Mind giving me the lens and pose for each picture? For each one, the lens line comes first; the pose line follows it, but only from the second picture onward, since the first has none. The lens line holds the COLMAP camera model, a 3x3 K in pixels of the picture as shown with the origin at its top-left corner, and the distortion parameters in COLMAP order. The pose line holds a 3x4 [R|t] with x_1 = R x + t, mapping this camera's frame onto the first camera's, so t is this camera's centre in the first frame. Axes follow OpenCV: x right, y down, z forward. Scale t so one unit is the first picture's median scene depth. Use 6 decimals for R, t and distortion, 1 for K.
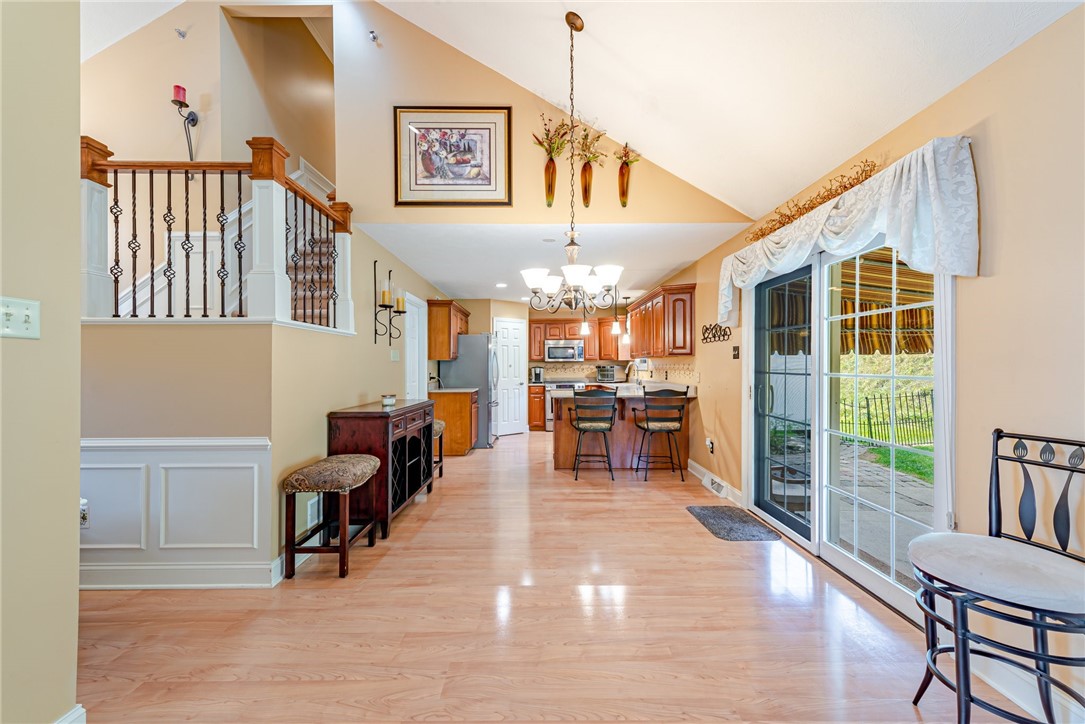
lens RADIAL K [[434.9, 0, 531.3], [0, 434.9, 373.3], [0, 0, 1]] dist [0.014044, -0.003746]
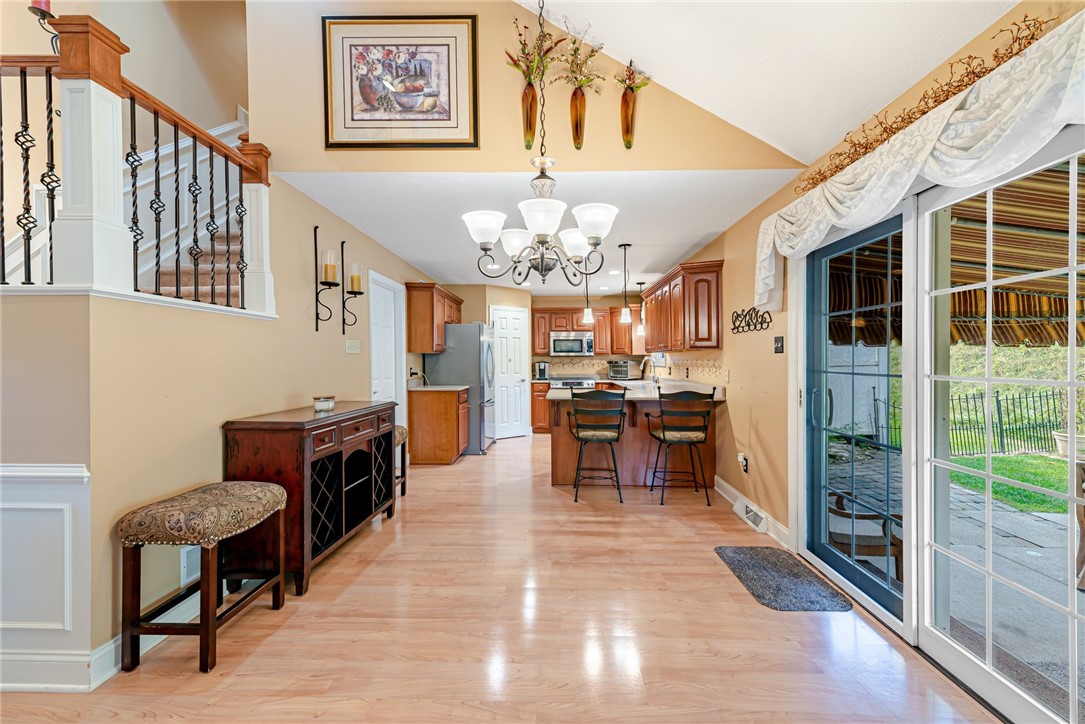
lens RADIAL K [[434.9, 0, 538.0], [0, 434.9, 353.3], [0, 0, 1]] dist [0.014044, -0.003746]
pose [[0.999534, 0.005570, -0.030027, 0.081109], [-0.006571, 0.999422, -0.033344, -0.004775], [0.029824, 0.033525, 0.998993, 0.257261]]
